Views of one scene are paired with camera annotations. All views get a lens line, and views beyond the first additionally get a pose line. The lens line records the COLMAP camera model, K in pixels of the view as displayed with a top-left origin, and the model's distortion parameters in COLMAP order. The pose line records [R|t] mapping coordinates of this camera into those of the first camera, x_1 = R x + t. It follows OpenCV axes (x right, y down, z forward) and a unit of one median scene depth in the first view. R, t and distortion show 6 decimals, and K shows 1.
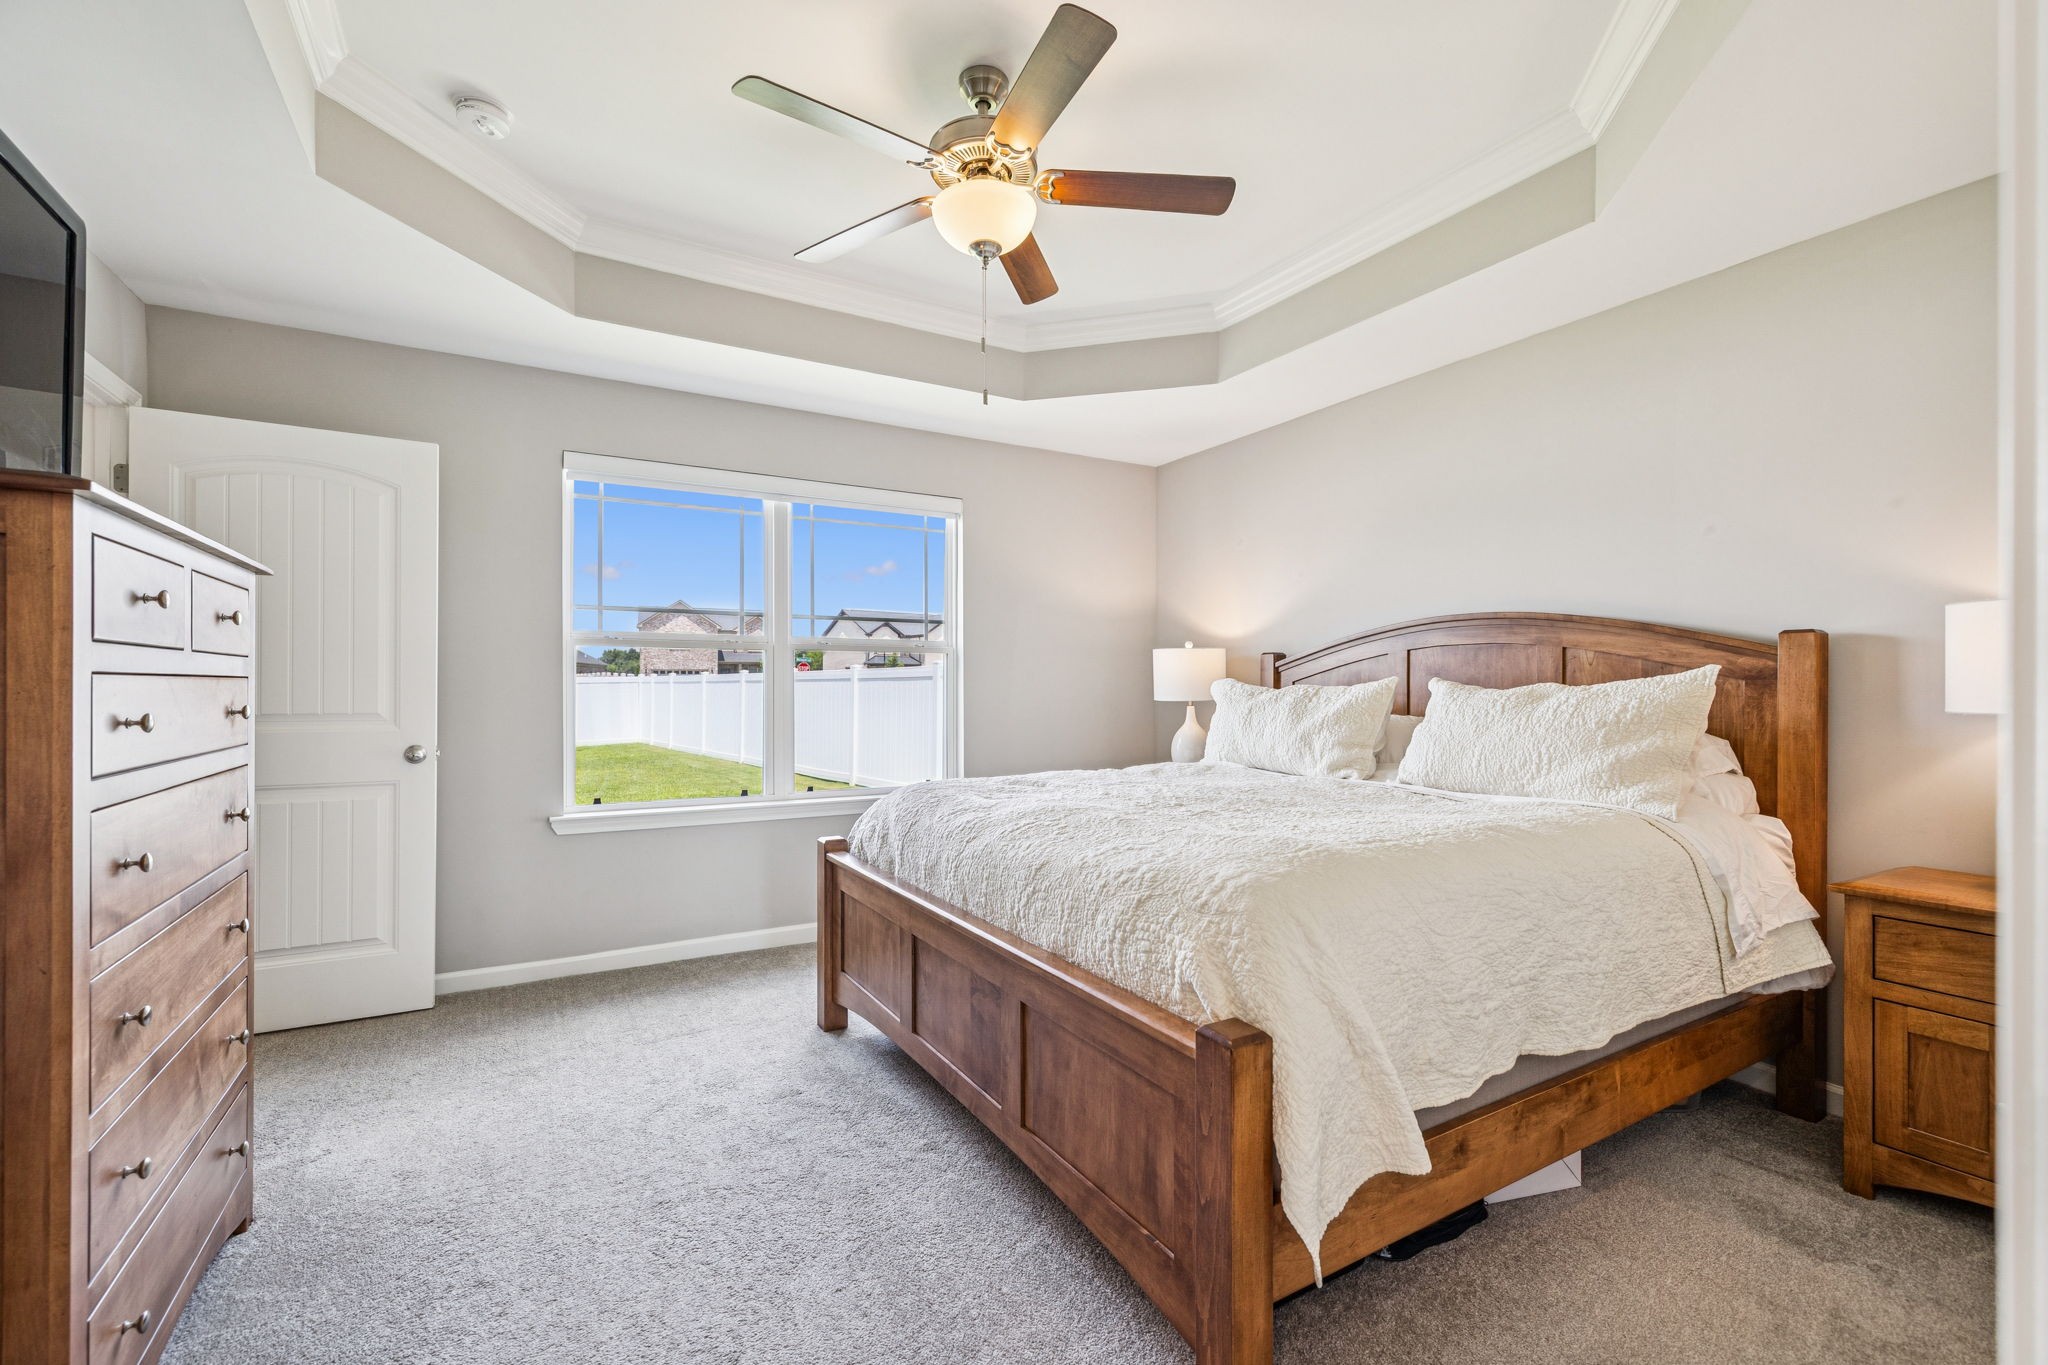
lens RADIAL K [[873.8, 0, 1018.3], [0, 873.8, 689.4], [0, 0, 1]] dist [0.001941, 0.000360]
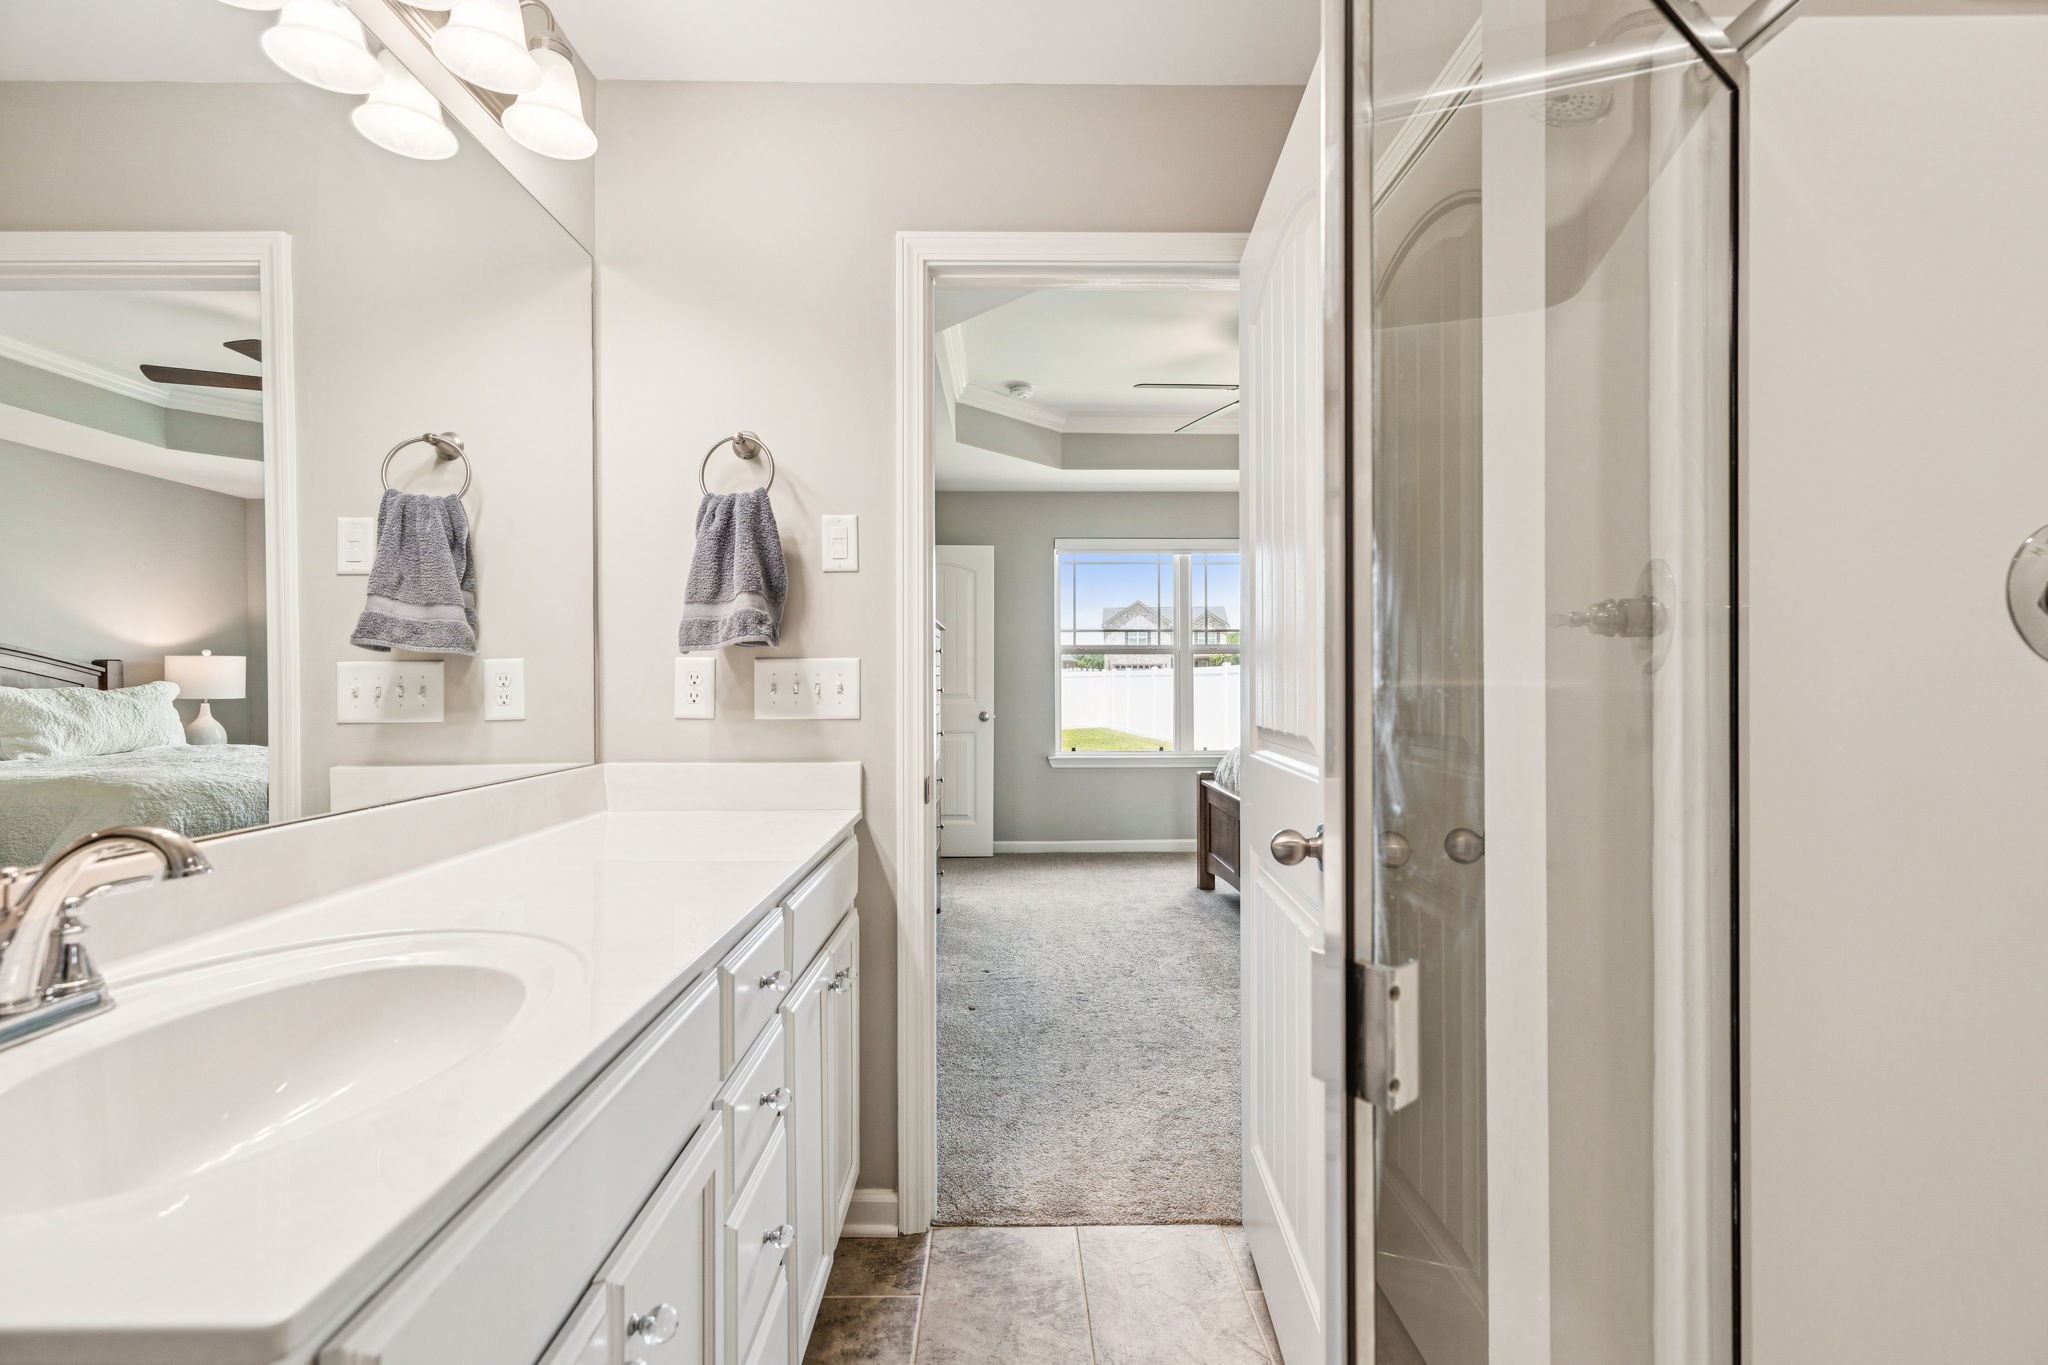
lens RADIAL K [[873.8, 0, 1018.3], [0, 873.8, 689.4], [0, 0, 1]] dist [0.001941, 0.000360]
pose [[0.873982, 0.000246, -0.485959, 0.275200], [0.003813, 0.999966, 0.007365, 0.004249], [0.485944, -0.008290, 0.873951, -0.592406]]
